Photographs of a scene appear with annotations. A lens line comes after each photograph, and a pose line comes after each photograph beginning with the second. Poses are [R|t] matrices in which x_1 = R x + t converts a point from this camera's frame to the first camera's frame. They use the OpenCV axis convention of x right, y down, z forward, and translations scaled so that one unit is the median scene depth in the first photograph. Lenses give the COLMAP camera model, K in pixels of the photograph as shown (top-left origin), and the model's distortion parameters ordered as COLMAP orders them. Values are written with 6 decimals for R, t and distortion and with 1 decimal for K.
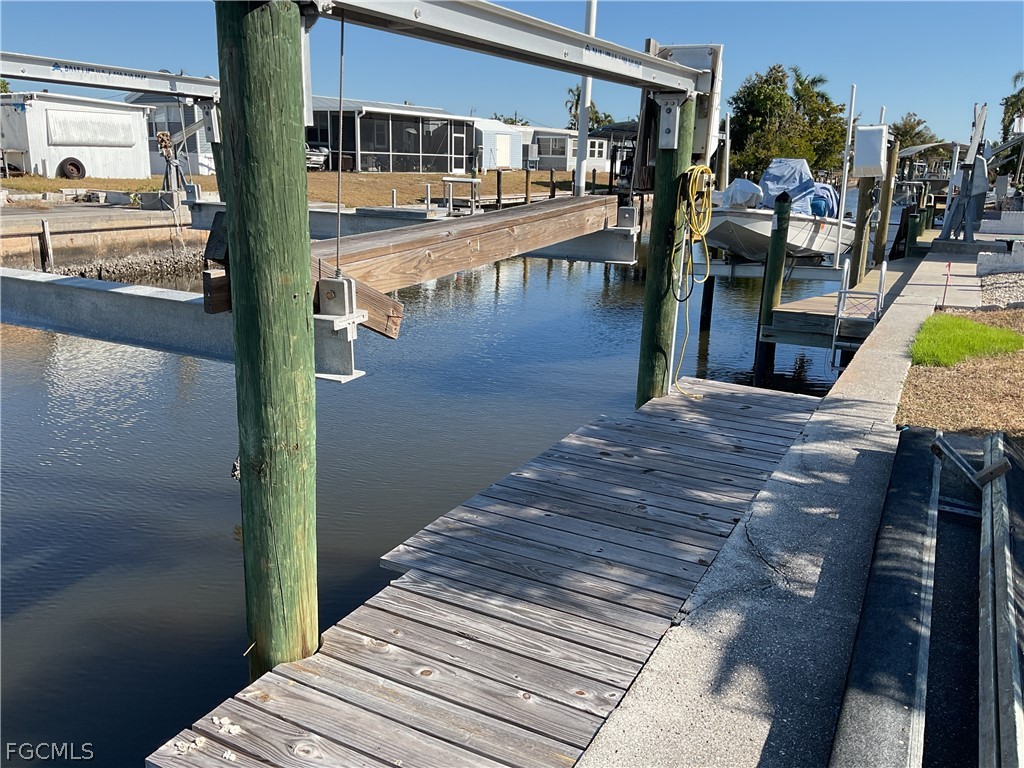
lens RADIAL K [[841.2, 0, 503.9], [0, 841.2, 383.2], [0, 0, 1]] dist [0.089410, -0.161897]
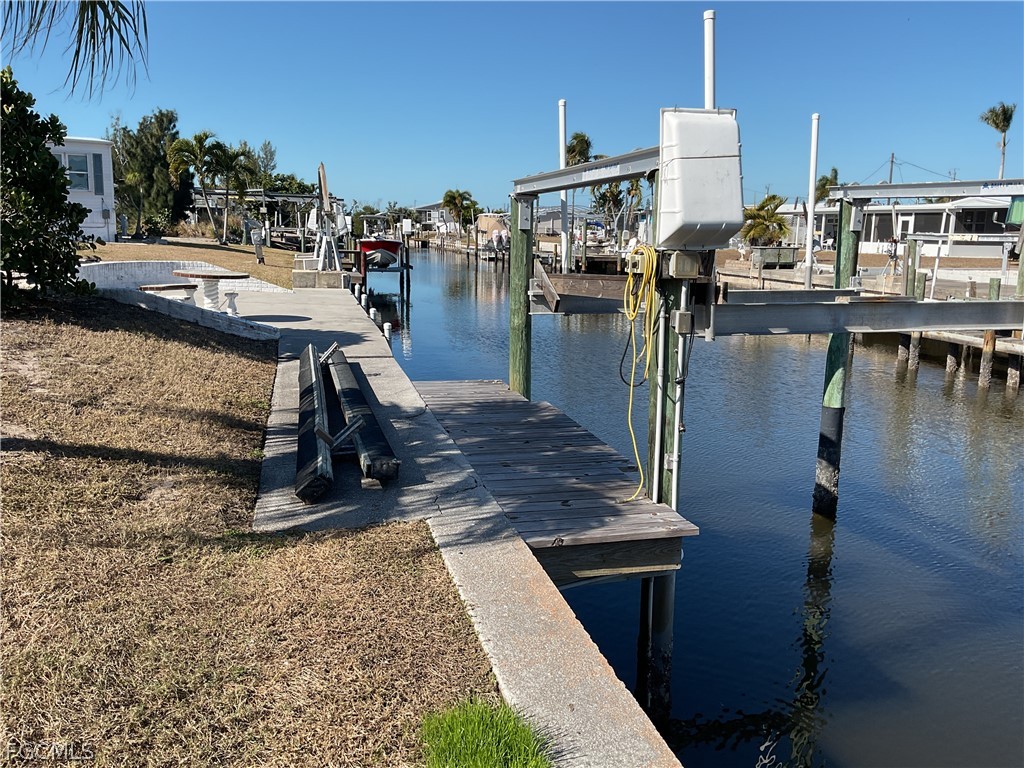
lens RADIAL K [[841.2, 0, 510.1], [0, 841.2, 380.7], [0, 0, 1]] dist [0.089410, -0.161897]
pose [[-0.737330, 0.083248, -0.670384, 0.120452], [-0.206214, 0.917273, 0.340714, -0.050749], [0.643289, 0.389462, -0.659166, 0.195550]]
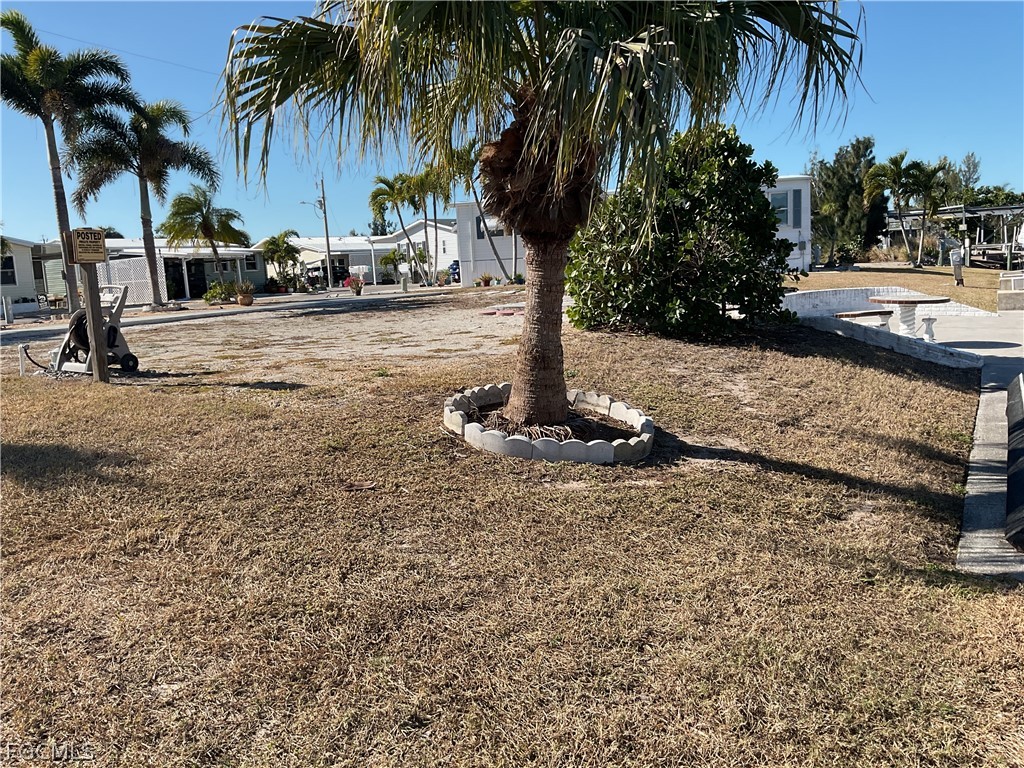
lens RADIAL K [[841.2, 0, 510.7], [0, 841.2, 384.0], [0, 0, 1]] dist [0.089410, -0.161897]
pose [[-0.999207, 0.031534, 0.024328, 0.124246], [0.038462, 0.922613, 0.383805, -0.051835], [-0.010343, 0.384436, -0.923094, 0.197481]]
